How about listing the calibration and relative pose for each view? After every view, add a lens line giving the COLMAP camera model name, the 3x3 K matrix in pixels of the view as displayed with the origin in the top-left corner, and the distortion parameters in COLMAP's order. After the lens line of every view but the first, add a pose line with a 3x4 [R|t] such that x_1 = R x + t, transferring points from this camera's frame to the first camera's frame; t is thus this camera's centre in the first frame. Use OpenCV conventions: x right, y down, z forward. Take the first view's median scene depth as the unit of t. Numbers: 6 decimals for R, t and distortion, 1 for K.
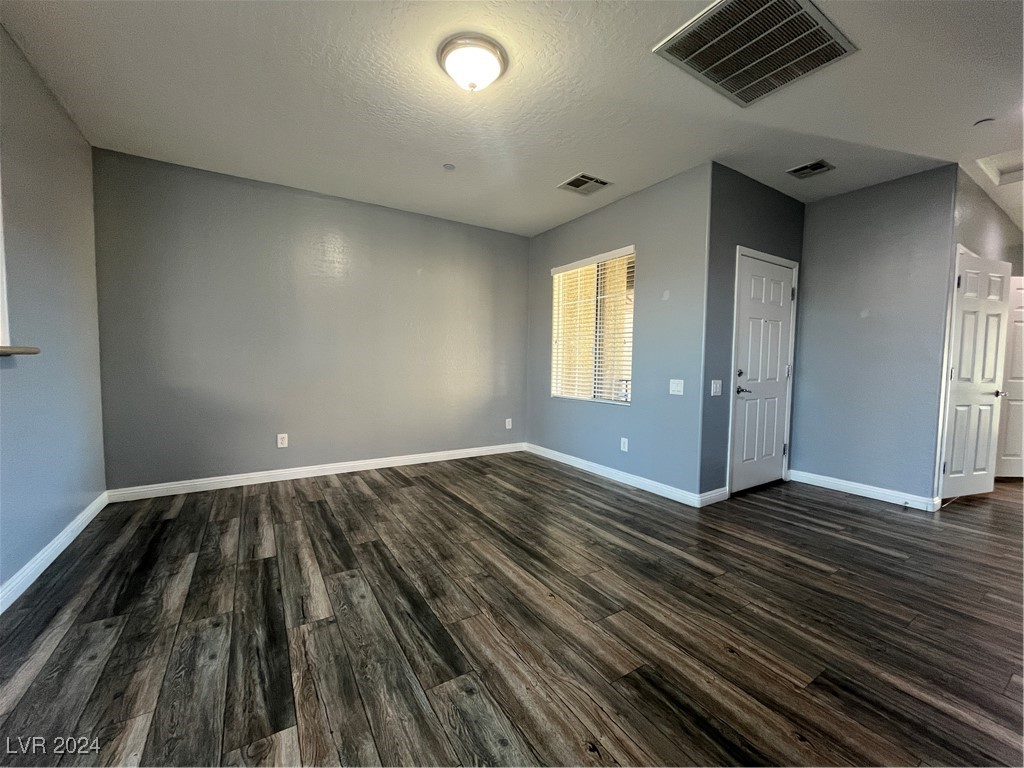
lens RADIAL K [[413.2, 0, 516.9], [0, 413.2, 386.2], [0, 0, 1]] dist [-0.003046, -0.000403]
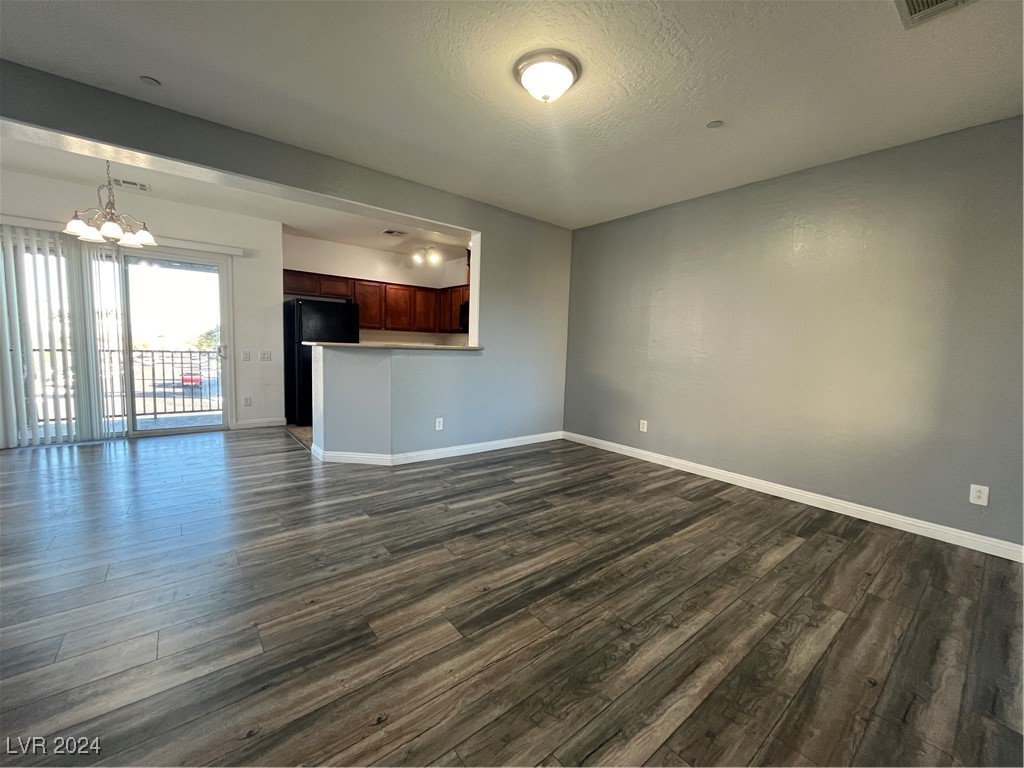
lens RADIAL K [[413.2, 0, 513.6], [0, 413.2, 388.0], [0, 0, 1]] dist [-0.003046, -0.000403]
pose [[0.110094, 0.093631, -0.989501, 0.852761], [-0.093333, 0.992128, 0.083495, -0.062577], [0.989529, 0.083161, 0.117966, 0.735523]]
